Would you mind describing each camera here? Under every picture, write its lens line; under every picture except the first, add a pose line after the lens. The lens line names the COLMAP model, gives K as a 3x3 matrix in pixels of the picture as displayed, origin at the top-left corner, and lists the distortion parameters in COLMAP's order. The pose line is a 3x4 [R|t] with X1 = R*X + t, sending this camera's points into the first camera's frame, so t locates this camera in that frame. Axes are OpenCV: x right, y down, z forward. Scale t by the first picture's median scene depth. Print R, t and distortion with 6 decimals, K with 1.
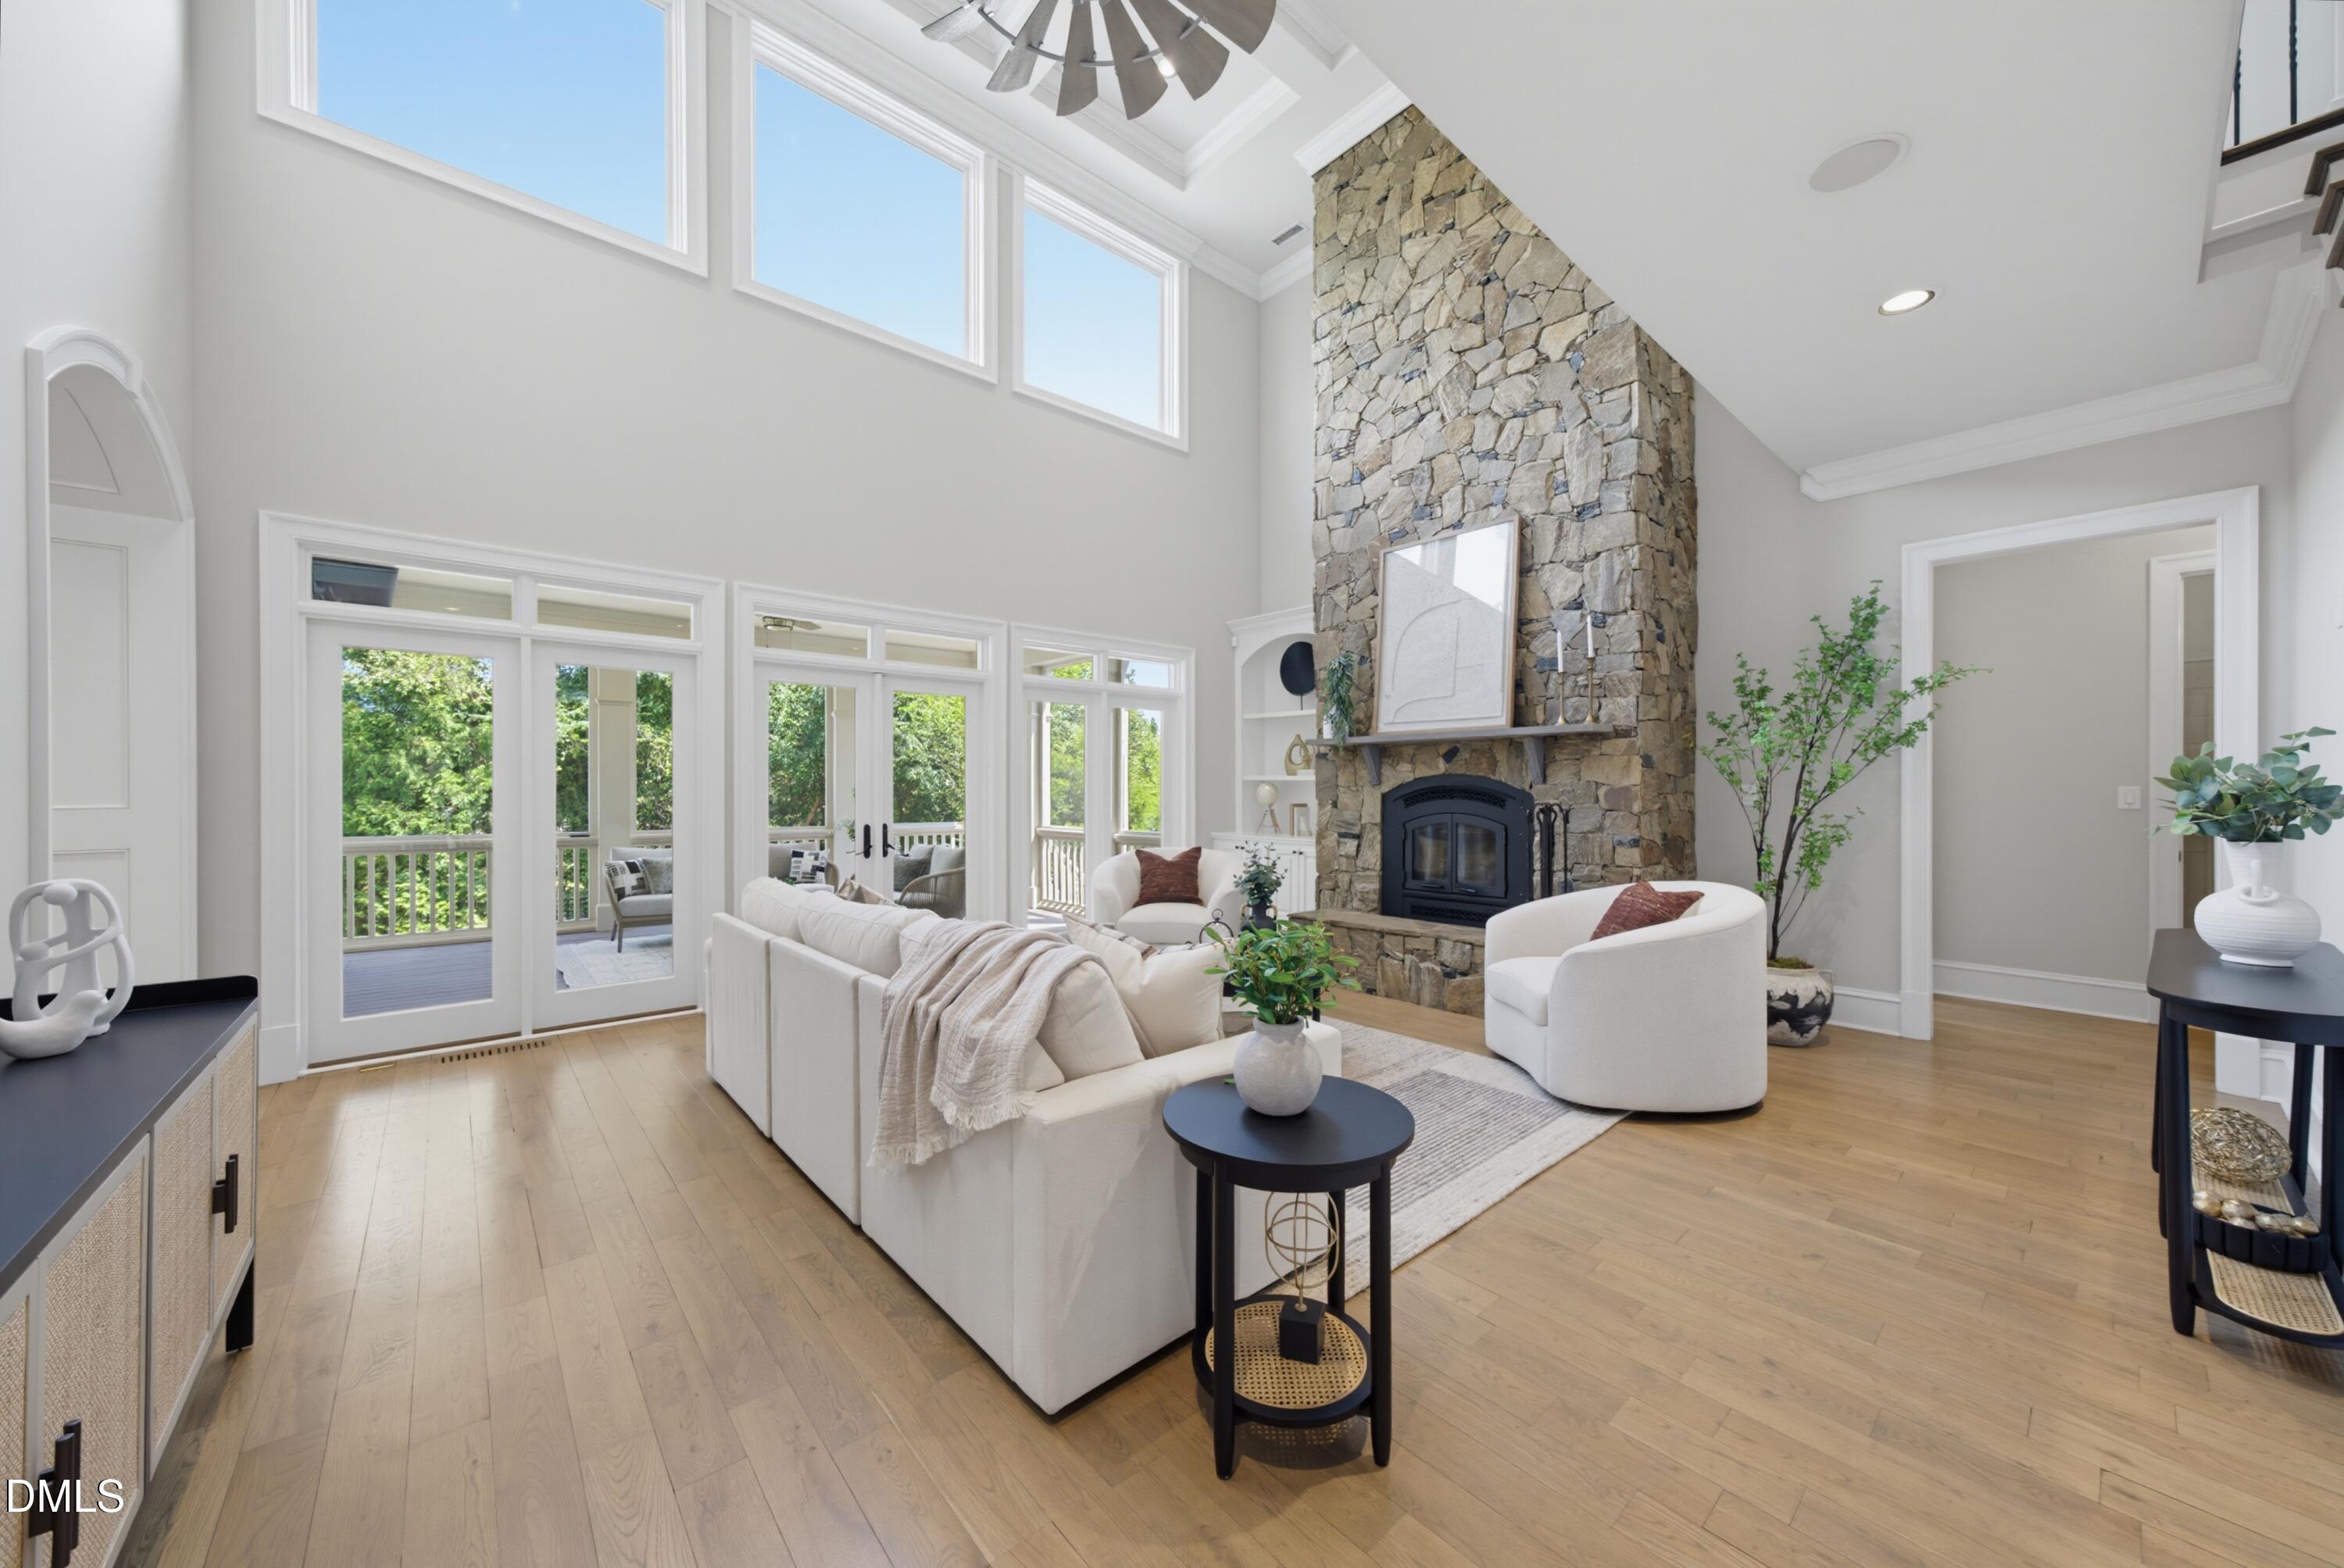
lens RADIAL K [[813.0, 0, 1178.8], [0, 813.0, 792.5], [0, 0, 1]] dist [-0.006031, 0.001163]
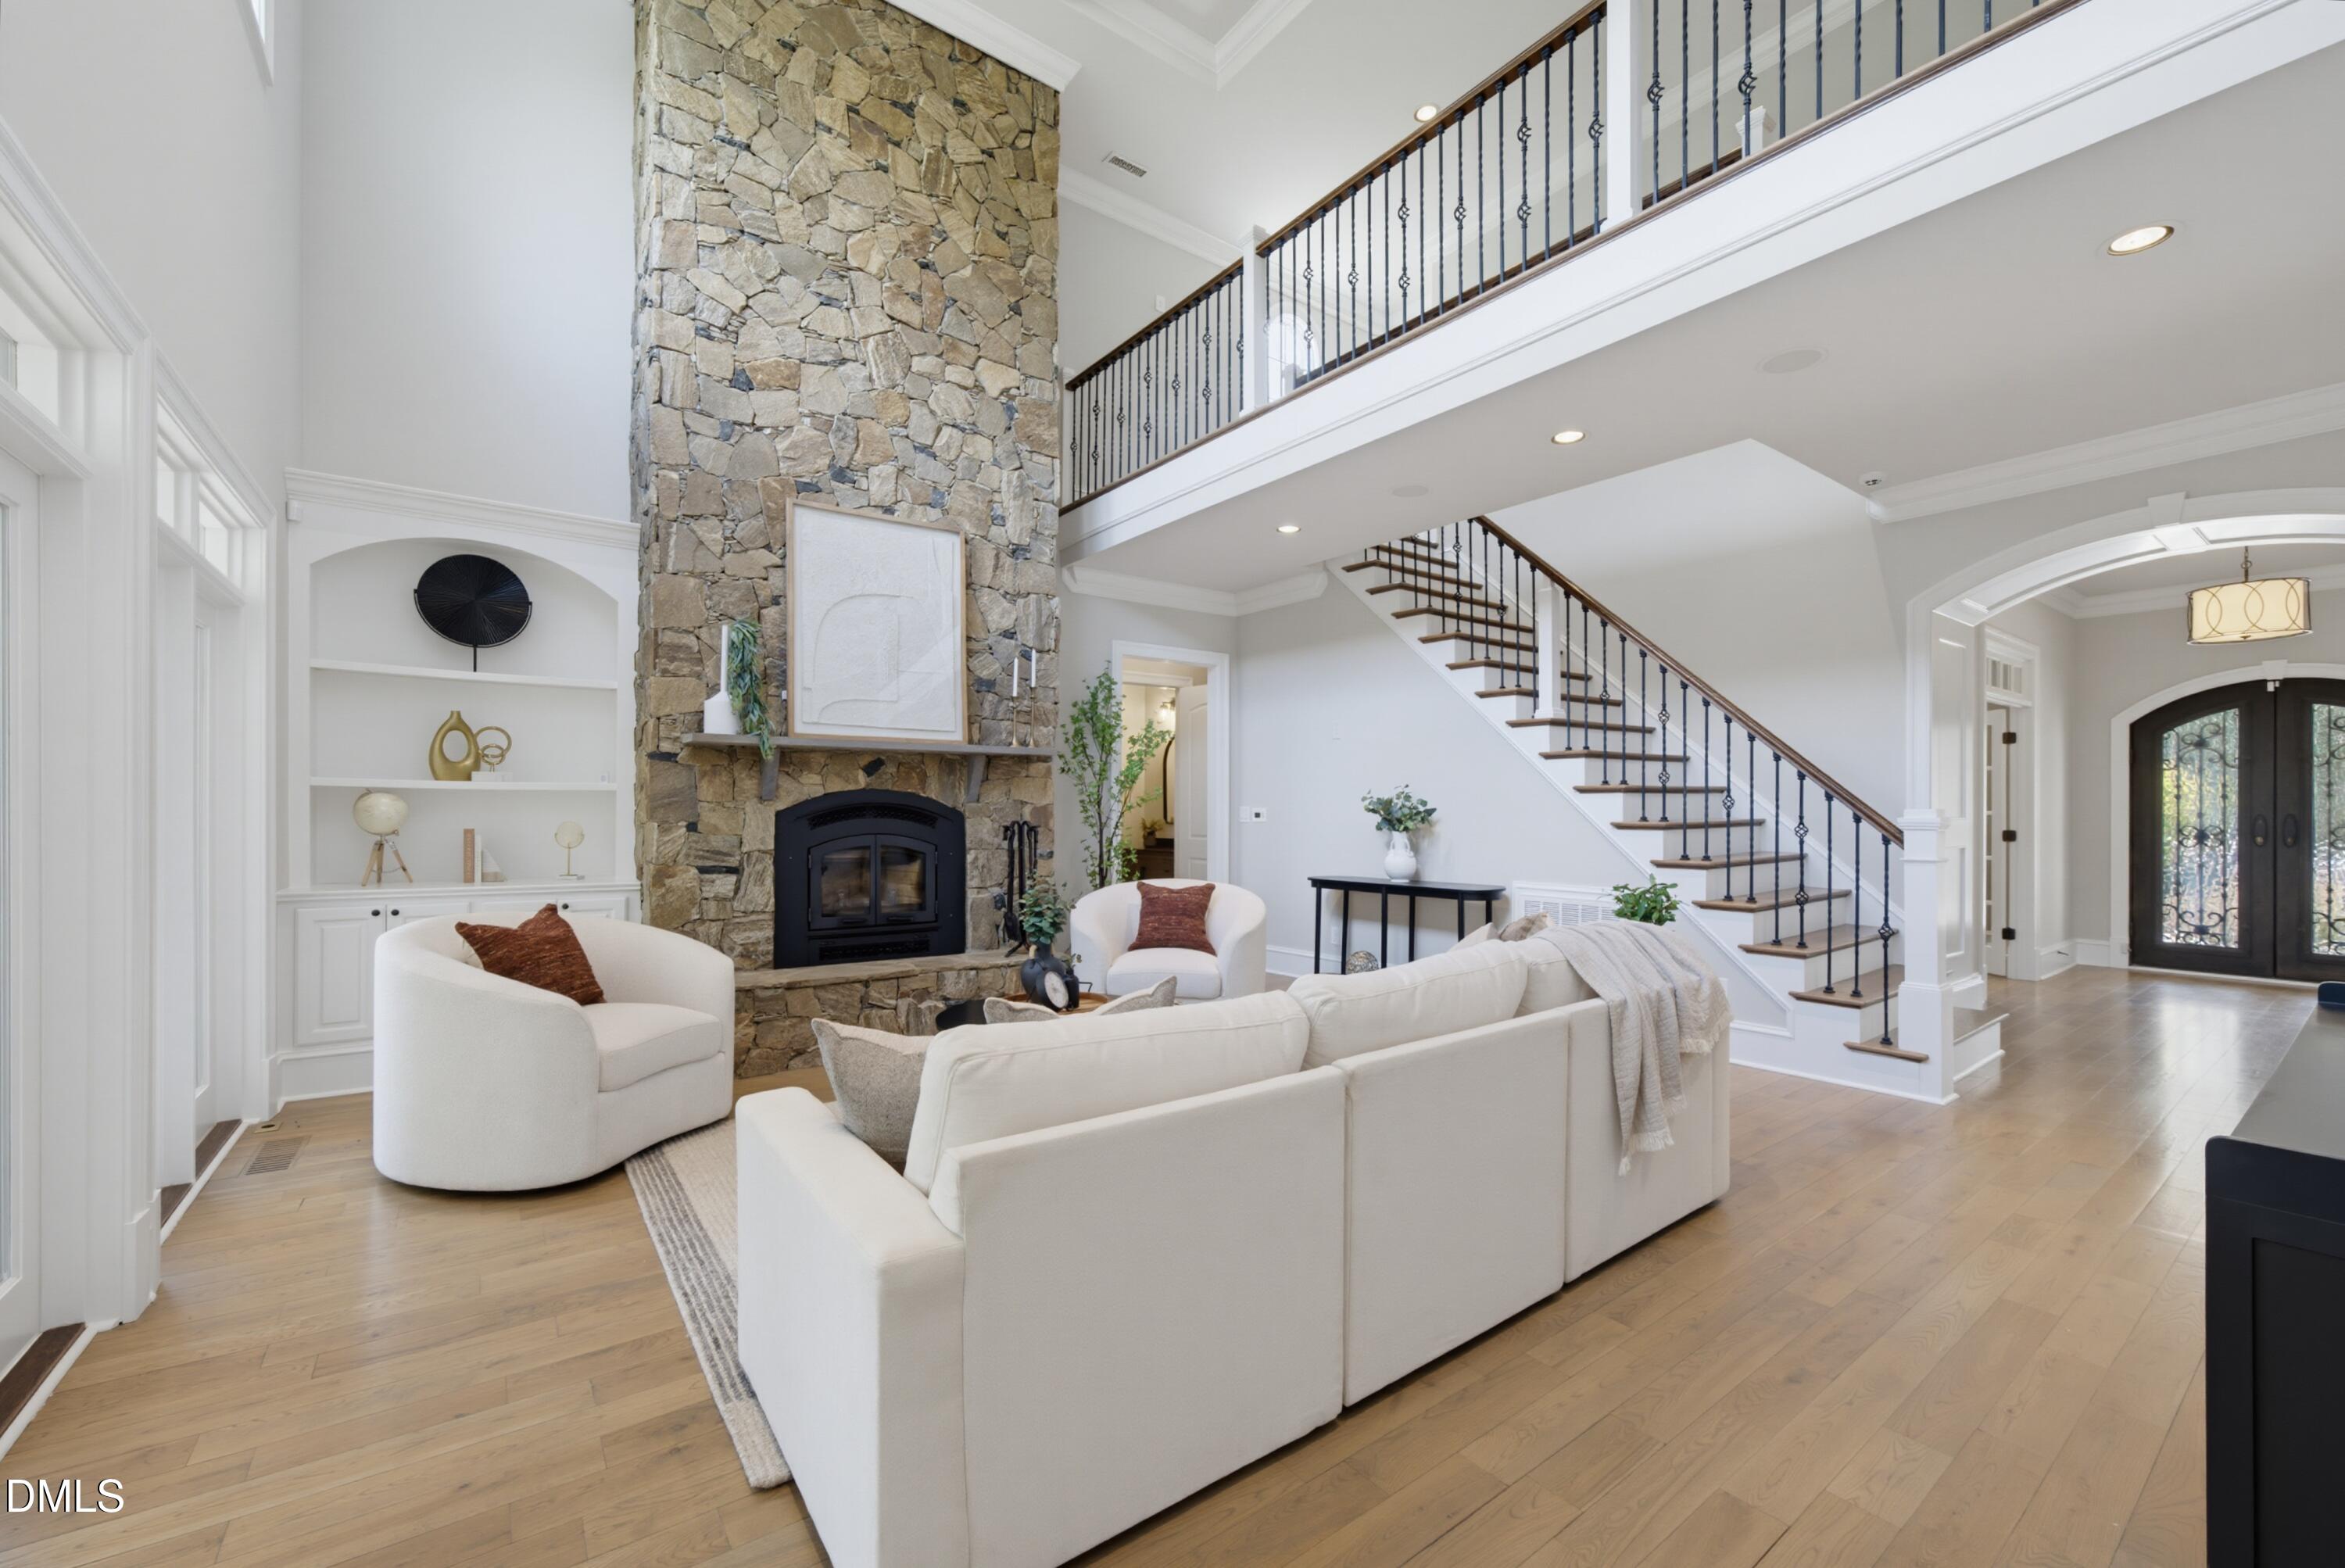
lens RADIAL K [[954.0, 0, 1184.5], [0, 954.0, 796.3], [0, 0, 1]] dist [-0.002139, 0.000335]
pose [[0.100715, 0.008625, 0.994878, -0.650215], [-0.002180, 0.999962, -0.008449, -0.006836], [-0.994913, -0.001318, 0.100730, 0.562870]]
